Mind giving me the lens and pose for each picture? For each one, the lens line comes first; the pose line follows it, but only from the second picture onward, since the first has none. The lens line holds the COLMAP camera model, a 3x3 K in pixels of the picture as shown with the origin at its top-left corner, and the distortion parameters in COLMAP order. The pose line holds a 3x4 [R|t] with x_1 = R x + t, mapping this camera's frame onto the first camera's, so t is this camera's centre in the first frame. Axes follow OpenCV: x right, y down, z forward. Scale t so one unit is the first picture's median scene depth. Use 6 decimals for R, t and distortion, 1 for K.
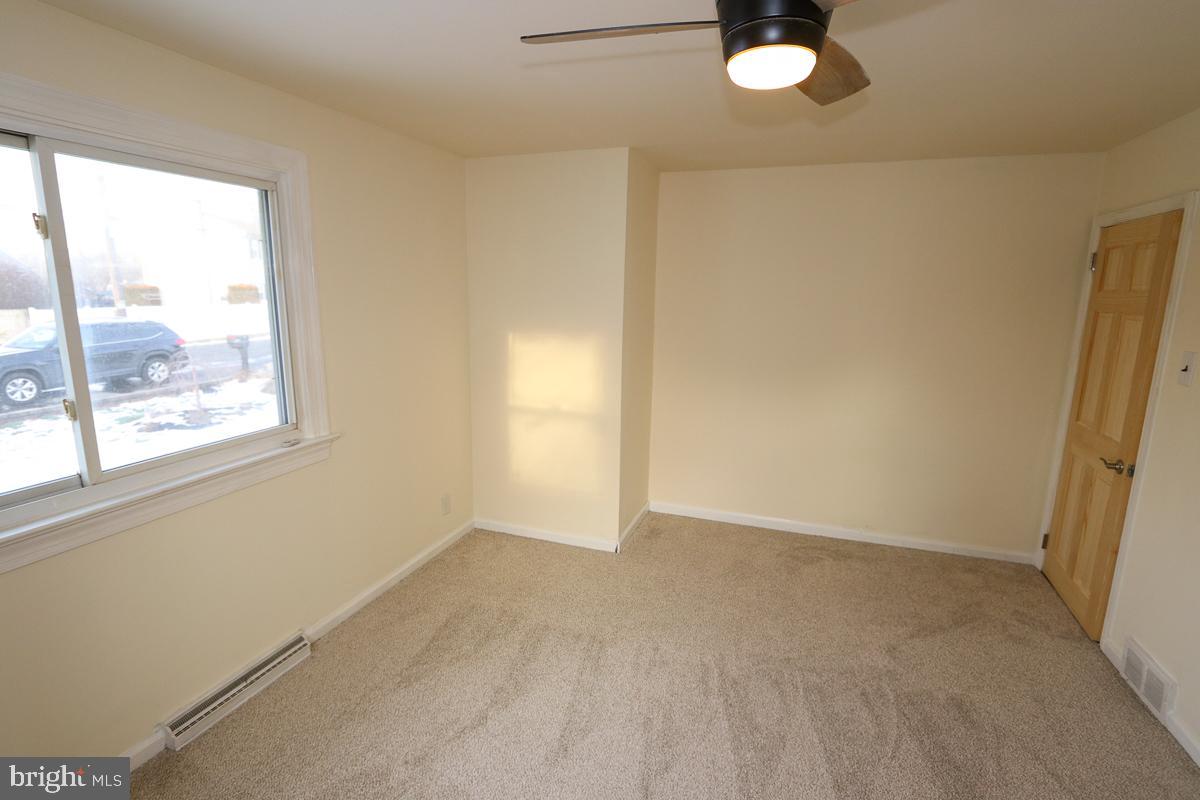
lens RADIAL K [[582.0, 0, 587.1], [0, 582.0, 400.5], [0, 0, 1]] dist [-0.014767, 0.000816]
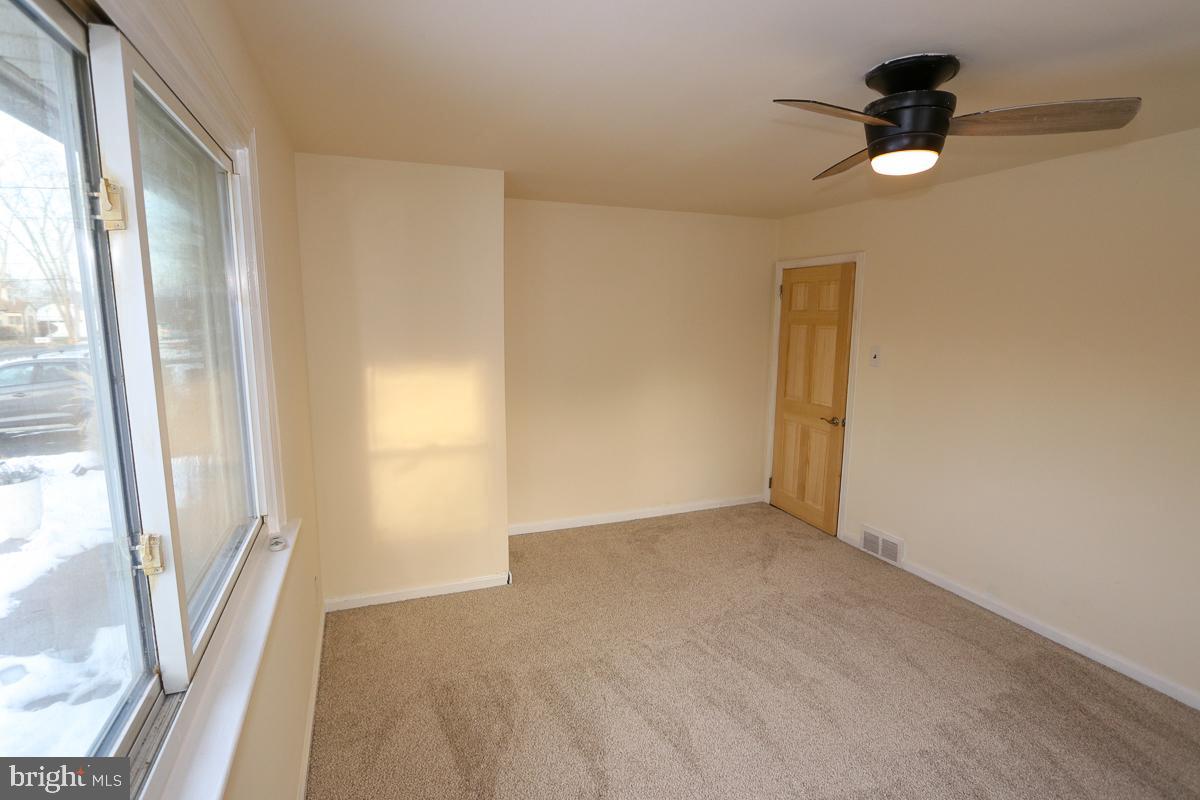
lens RADIAL K [[582.0, 0, 587.1], [0, 582.0, 400.5], [0, 0, 1]] dist [-0.014767, 0.000816]
pose [[0.754854, -0.106901, 0.647123, -0.537277], [0.128236, 0.991642, 0.014230, -0.045690], [-0.643235, 0.072242, 0.762253, 0.191372]]
